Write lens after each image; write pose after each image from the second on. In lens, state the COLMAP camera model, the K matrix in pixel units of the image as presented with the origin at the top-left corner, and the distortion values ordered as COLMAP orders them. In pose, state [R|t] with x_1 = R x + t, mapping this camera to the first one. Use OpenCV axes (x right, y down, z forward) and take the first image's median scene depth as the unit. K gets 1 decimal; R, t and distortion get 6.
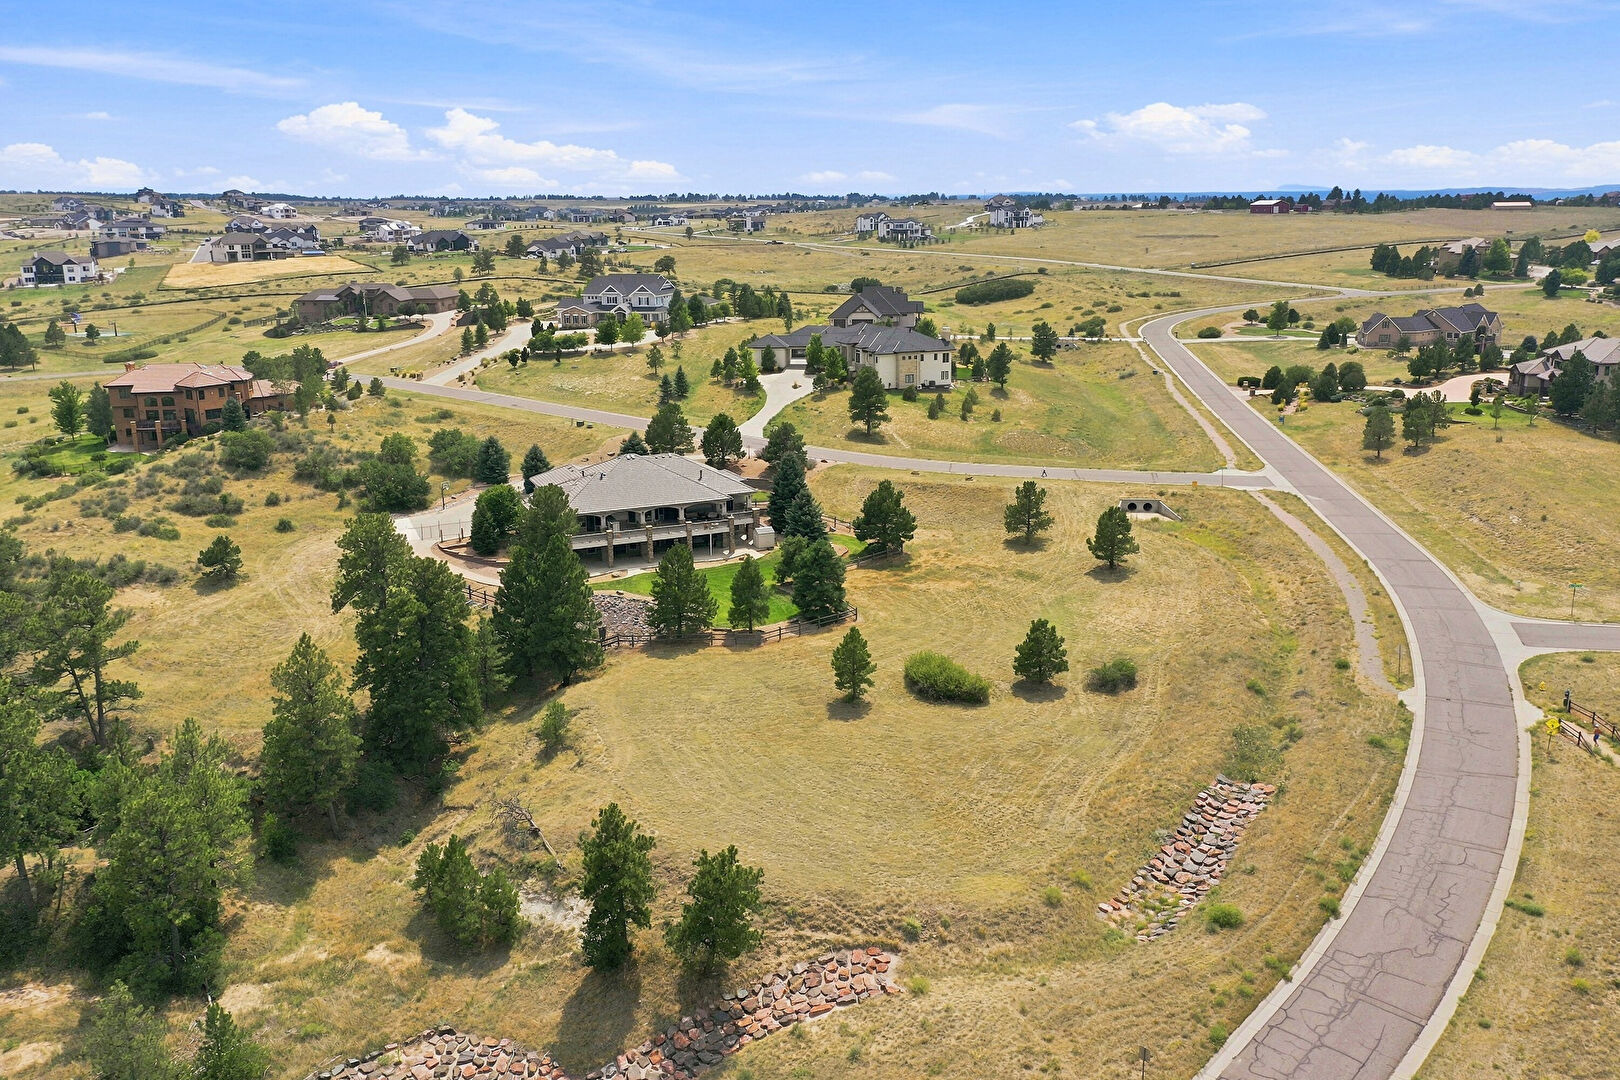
lens RADIAL K [[1303.5, 0, 821.3], [0, 1303.5, 543.5], [0, 0, 1]] dist [0.005058, 0.003858]
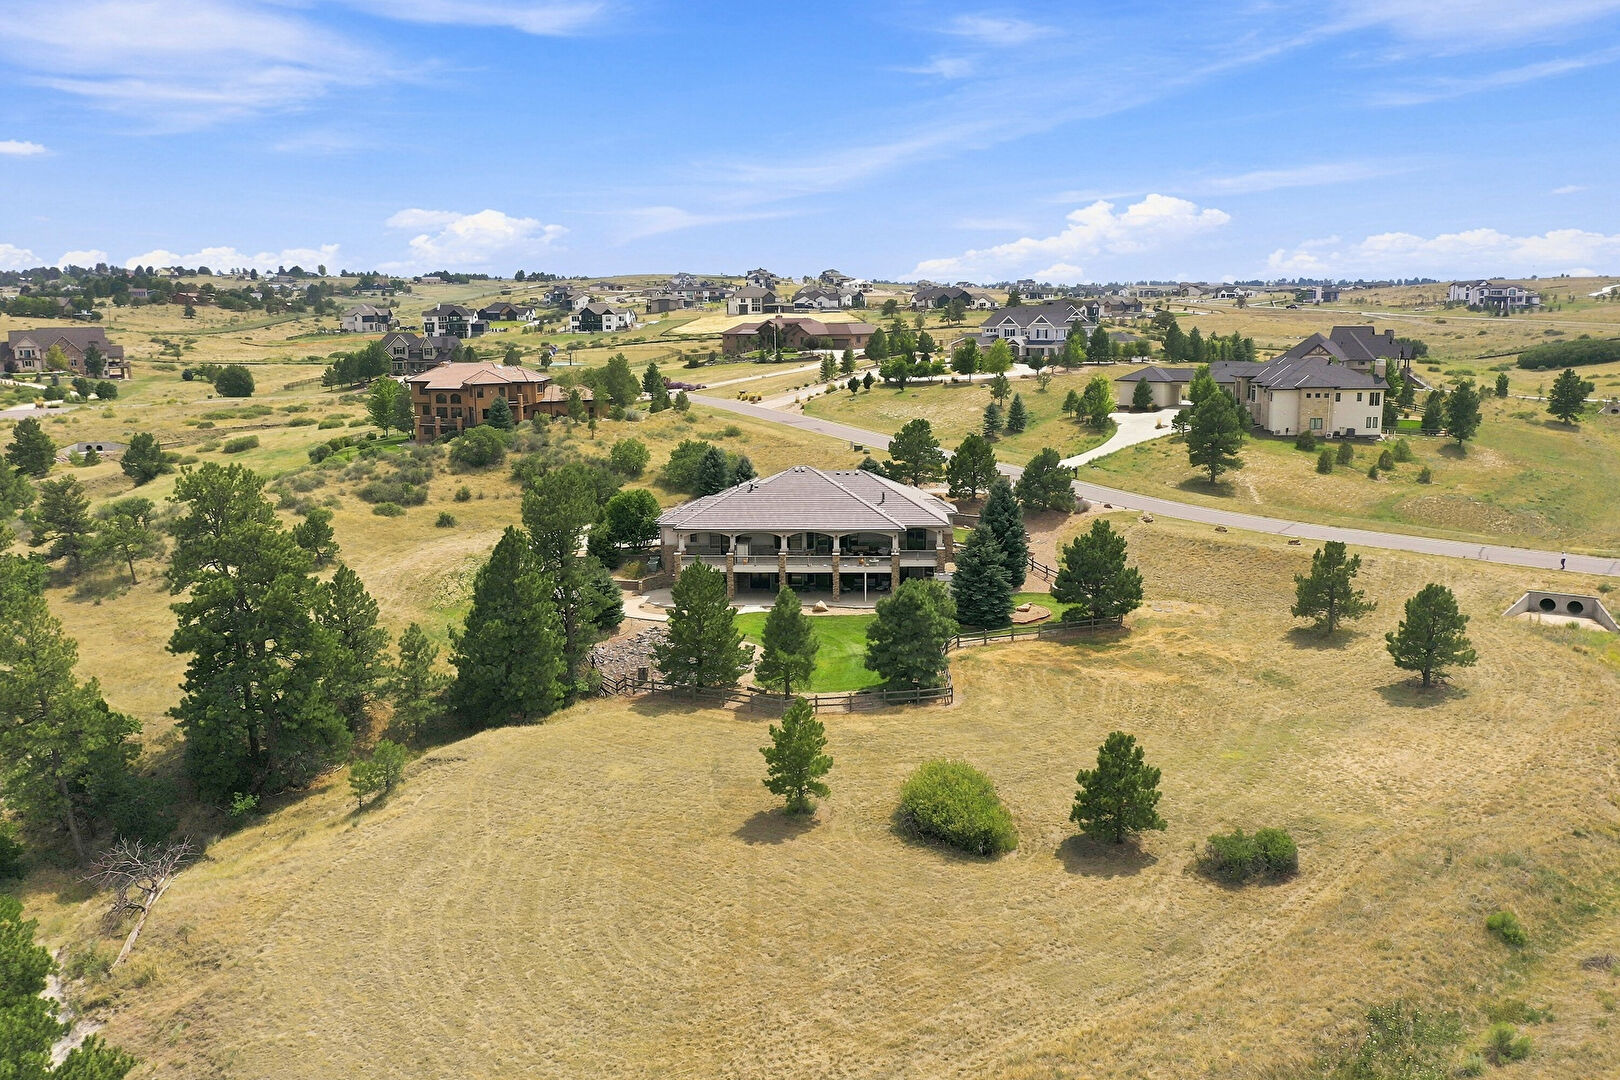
lens RADIAL K [[1303.5, 0, 821.3], [0, 1303.5, 543.5], [0, 0, 1]] dist [0.005058, 0.003858]
pose [[0.895534, 0.083955, -0.437002, 0.180205], [-0.114010, 0.992551, -0.042952, 0.009020], [0.430141, 0.088288, 0.898434, 0.252016]]
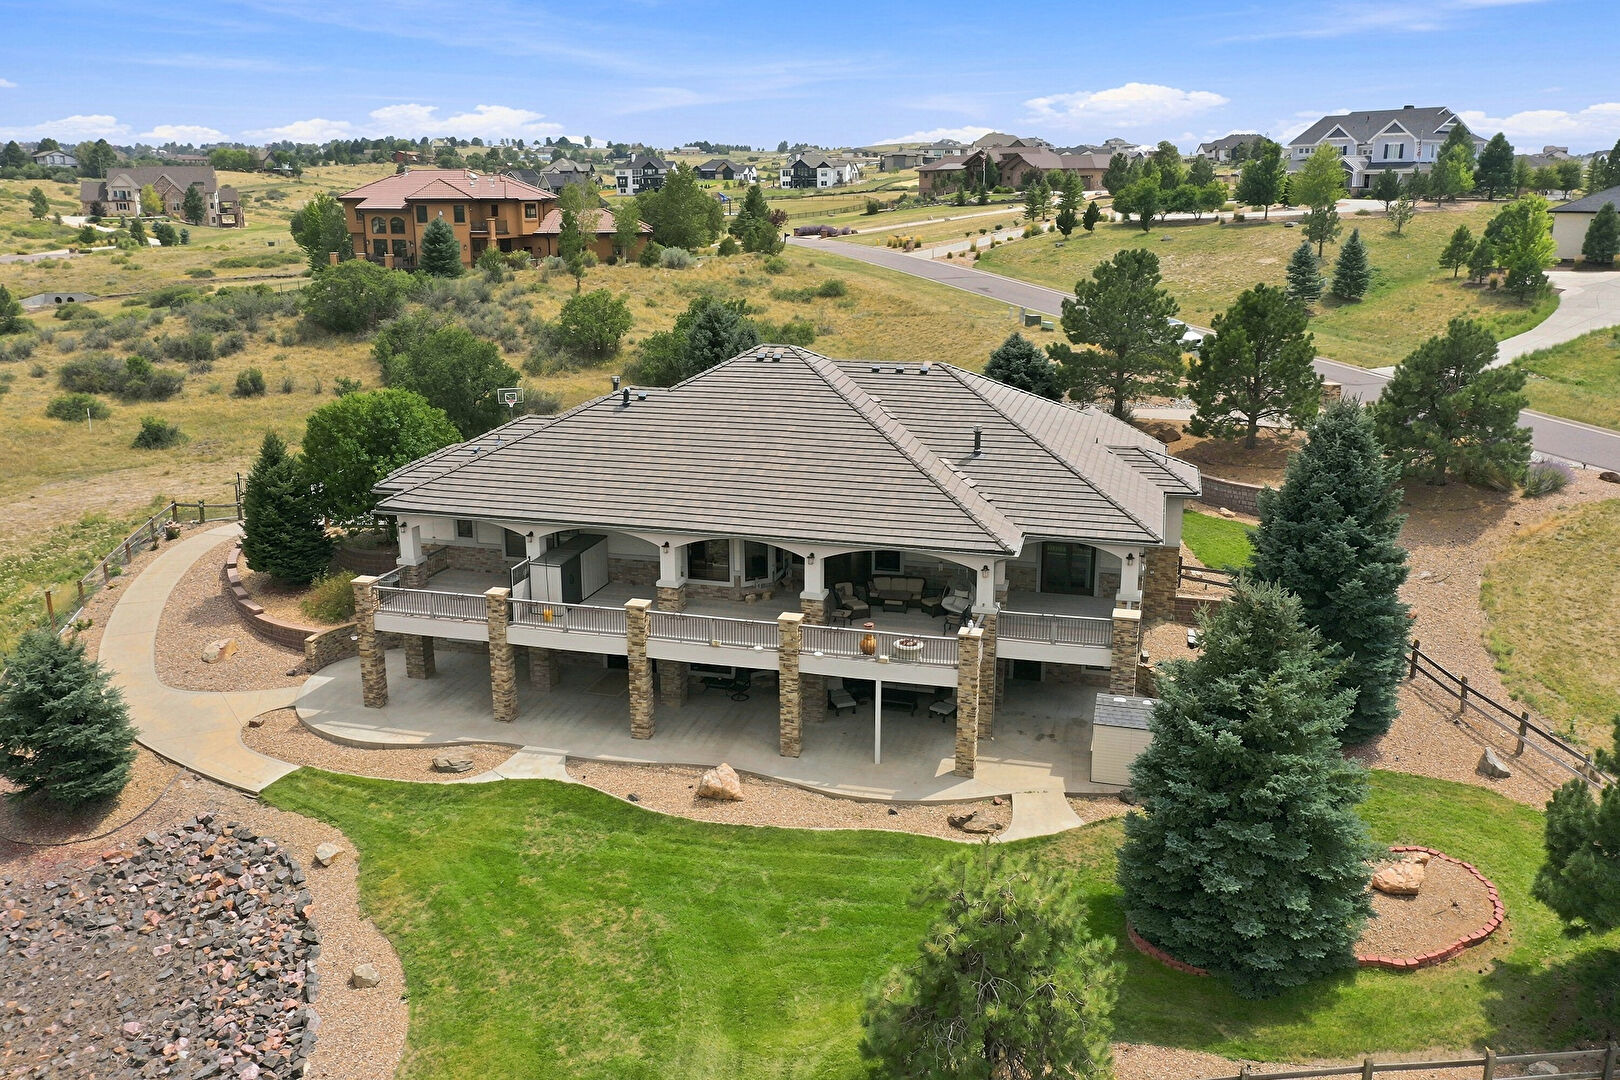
lens RADIAL K [[1279.1, 0, 816.8], [0, 1279.1, 546.2], [0, 0, 1]] dist [0.001990, -0.004433]
pose [[0.776883, 0.176895, -0.604286, 0.038588], [-0.164708, 0.983401, 0.076122, -0.039761], [0.607721, 0.040393, 0.793123, 0.653565]]
